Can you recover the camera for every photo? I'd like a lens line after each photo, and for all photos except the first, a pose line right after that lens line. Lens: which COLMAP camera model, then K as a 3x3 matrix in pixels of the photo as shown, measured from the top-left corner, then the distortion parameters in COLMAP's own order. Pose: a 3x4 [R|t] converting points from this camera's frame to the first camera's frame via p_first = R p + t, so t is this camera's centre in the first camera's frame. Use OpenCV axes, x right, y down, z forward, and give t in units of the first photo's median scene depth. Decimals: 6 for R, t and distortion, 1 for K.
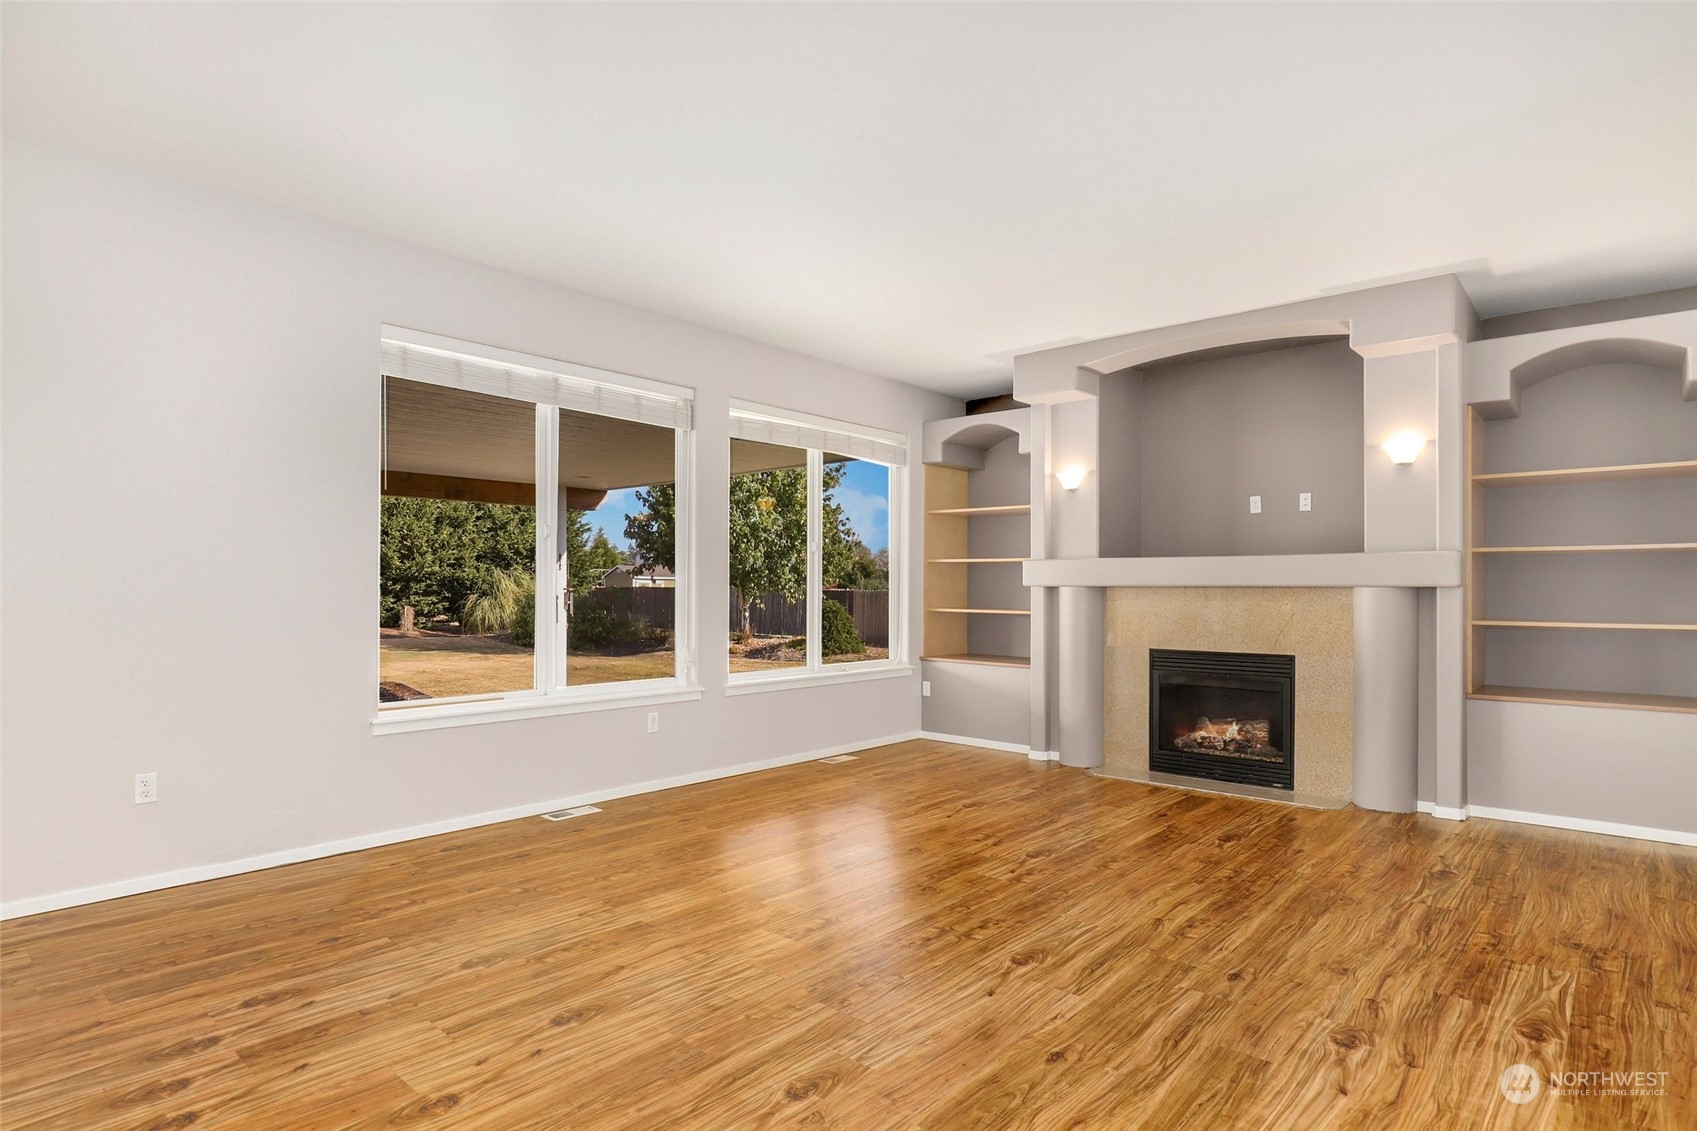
lens RADIAL K [[909.1, 0, 850.7], [0, 909.1, 565.2], [0, 0, 1]] dist [-0.001036, -0.000108]
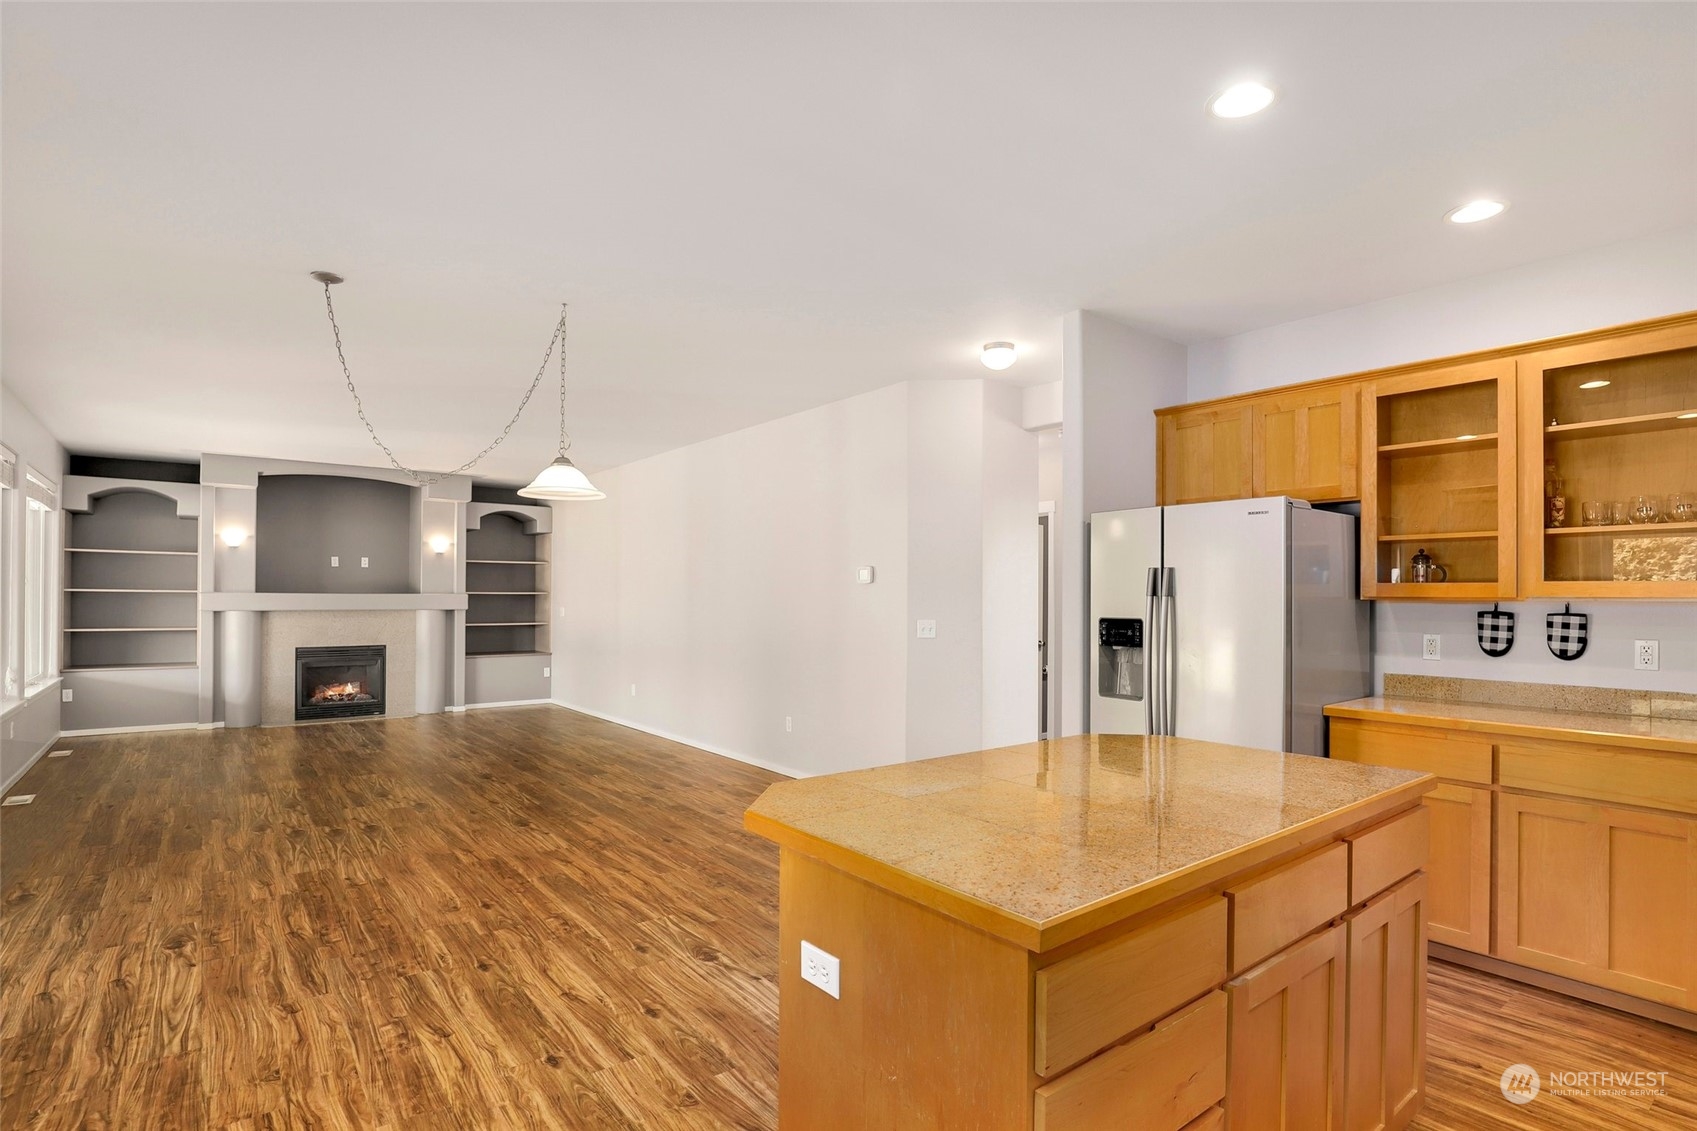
lens RADIAL K [[827.3, 0, 851.0], [0, 827.3, 597.8], [0, 0, 1]] dist [-0.003723, 0.000006]
pose [[0.185489, -0.002861, 0.982642, -0.986863], [-0.030056, 0.999511, 0.008584, -0.044131], [-0.982187, -0.031126, 0.185313, -0.282381]]
